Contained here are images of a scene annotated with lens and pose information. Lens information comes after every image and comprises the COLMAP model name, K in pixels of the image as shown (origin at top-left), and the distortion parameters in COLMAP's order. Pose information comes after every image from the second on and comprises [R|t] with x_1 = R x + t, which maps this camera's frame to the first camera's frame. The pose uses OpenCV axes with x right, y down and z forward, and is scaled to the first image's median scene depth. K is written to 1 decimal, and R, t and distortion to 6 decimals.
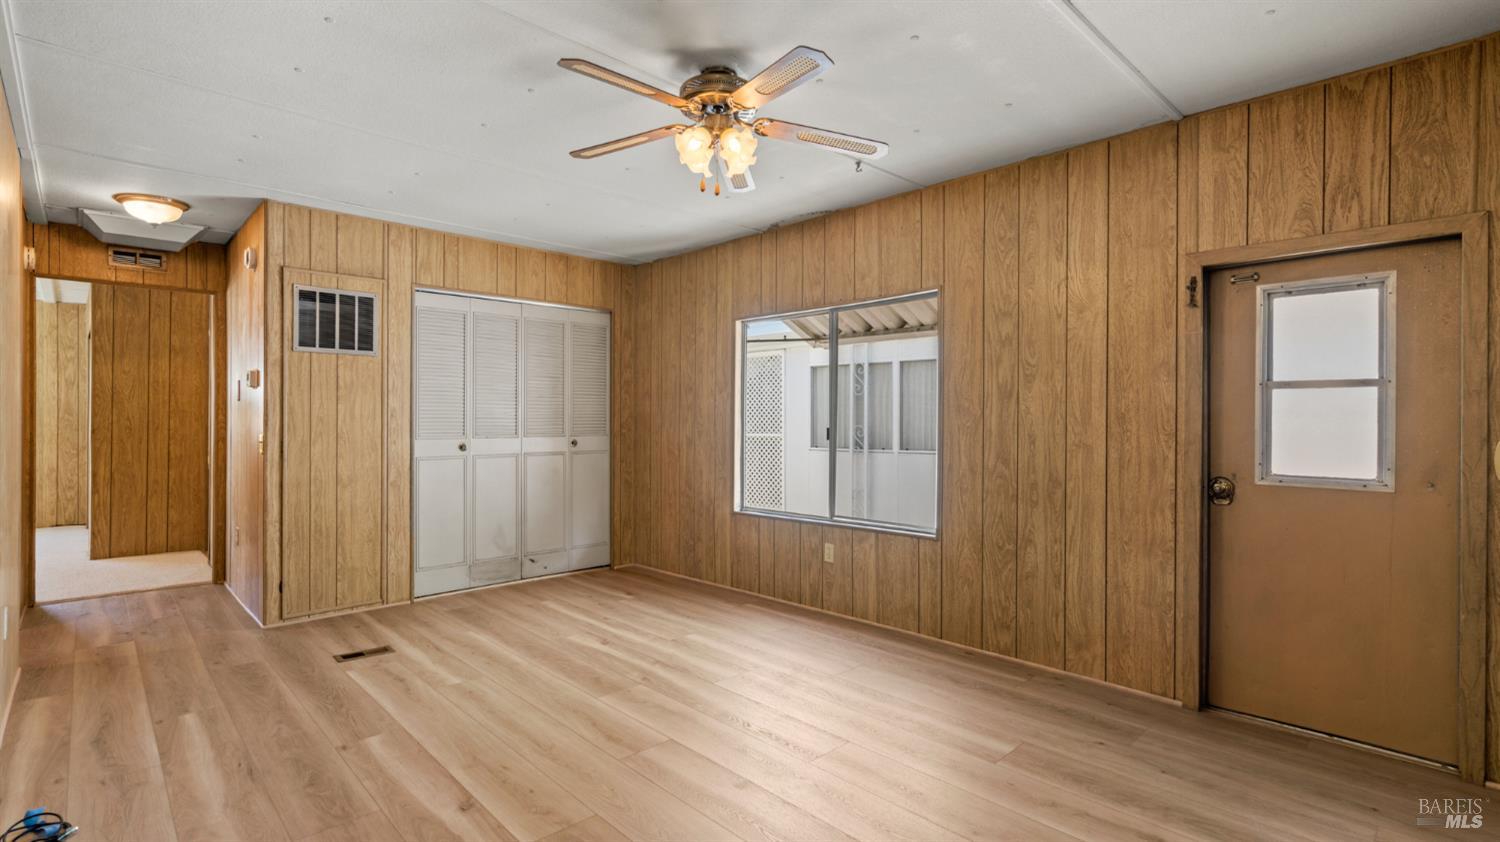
lens RADIAL K [[704.2, 0, 747.0], [0, 704.2, 418.5], [0, 0, 1]] dist [0.003366, 0.000015]
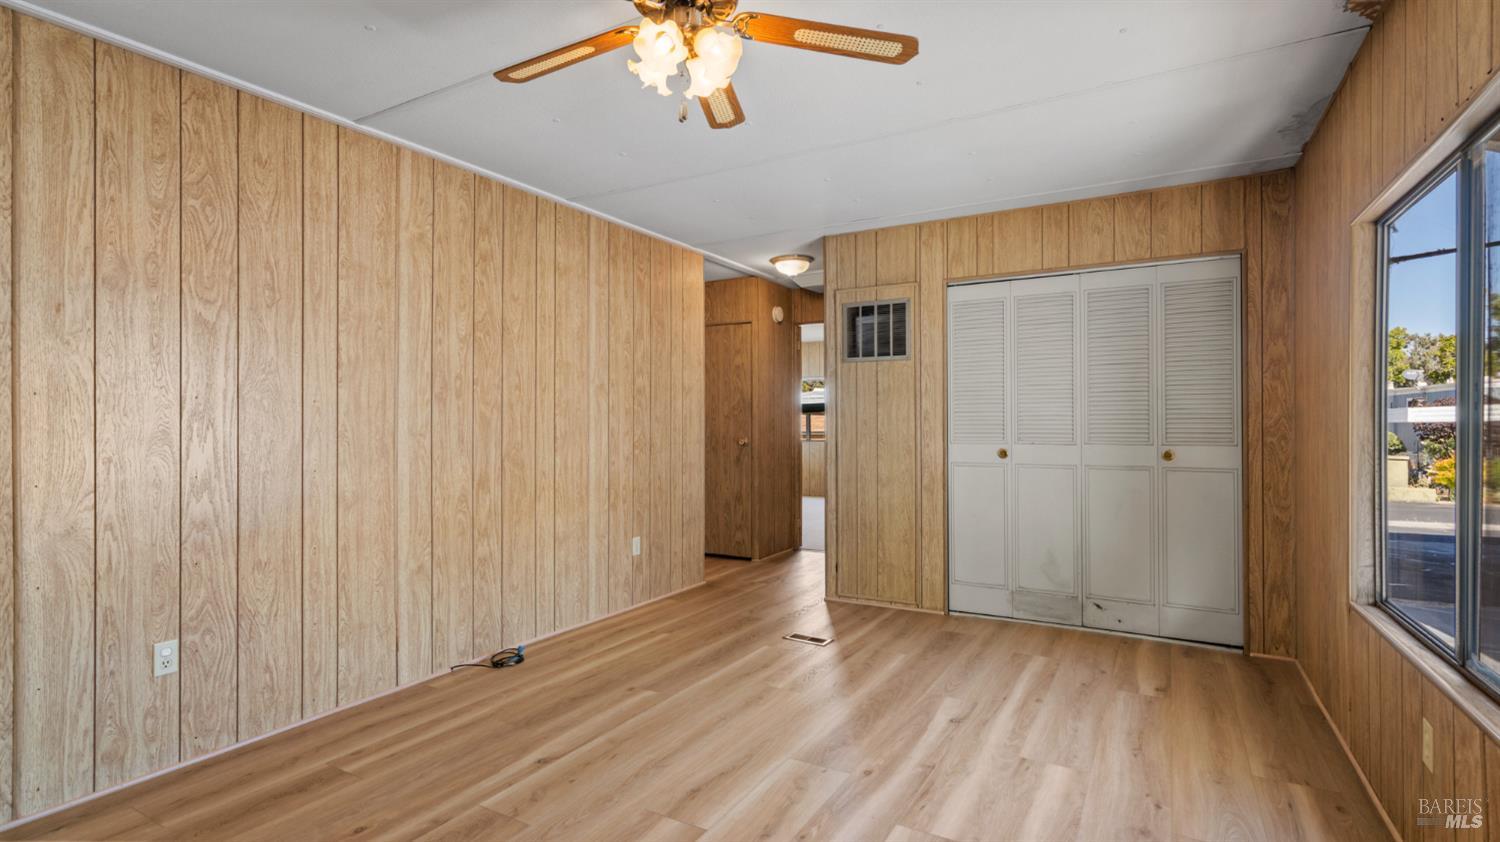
lens RADIAL K [[718.2, 0, 740.6], [0, 718.2, 420.3], [0, 0, 1]] dist [0.001072, 0.000434]
pose [[0.275531, -0.004924, -0.961280, 0.390088], [0.003211, 0.999986, -0.004202, 0.002006], [0.961287, -0.001929, 0.275543, 0.475240]]
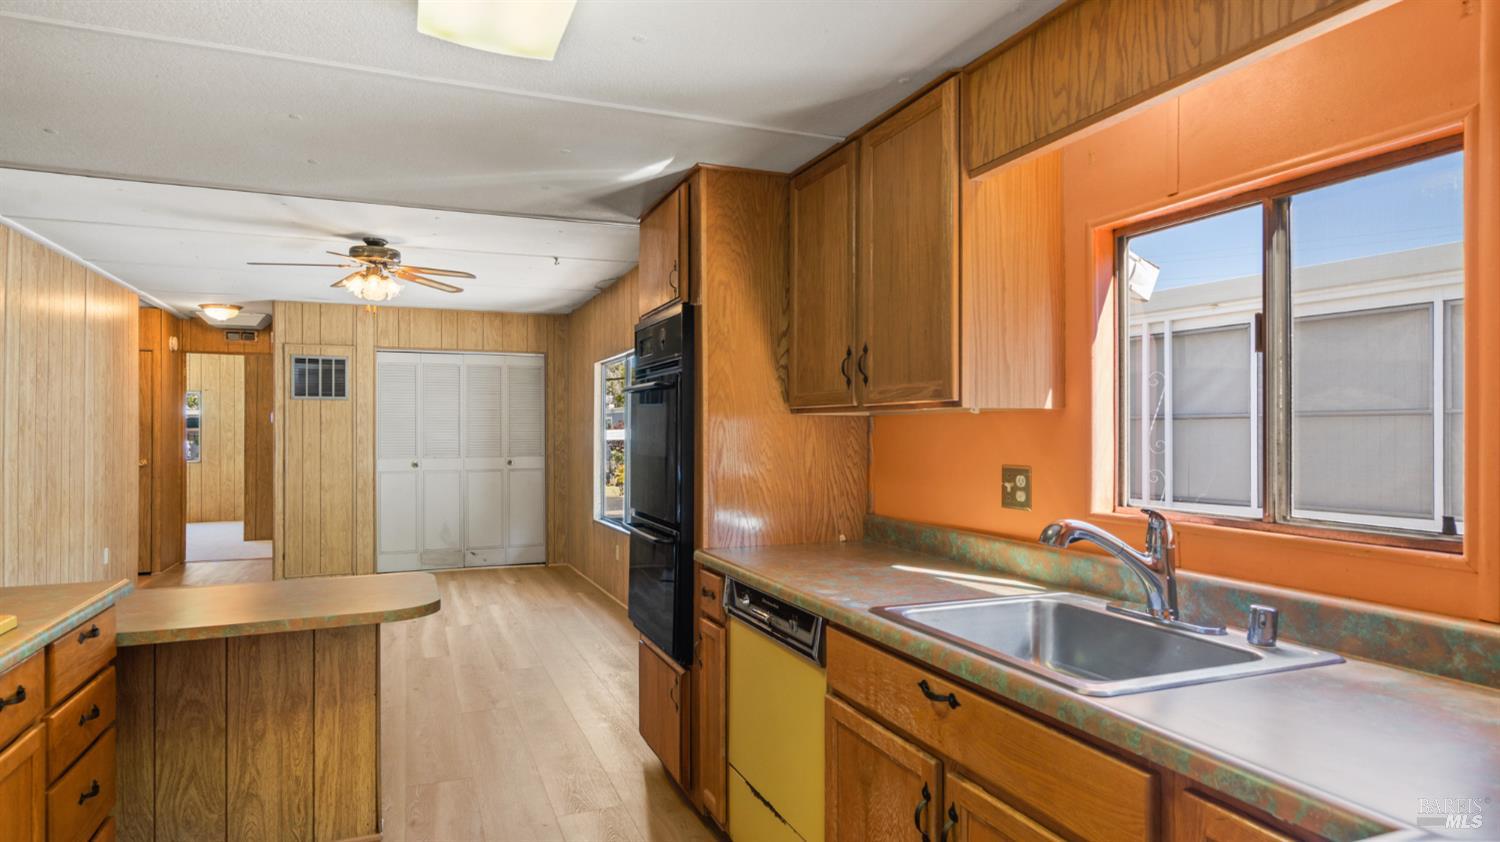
lens RADIAL K [[841.3, 0, 752.4], [0, 841.3, 429.0], [0, 0, 1]] dist [-0.000999, -0.000476]
pose [[0.933591, -0.005980, -0.358292, 0.829089], [0.004294, 0.999976, -0.005502, -0.016932], [0.358316, 0.003599, 0.933593, -0.286357]]
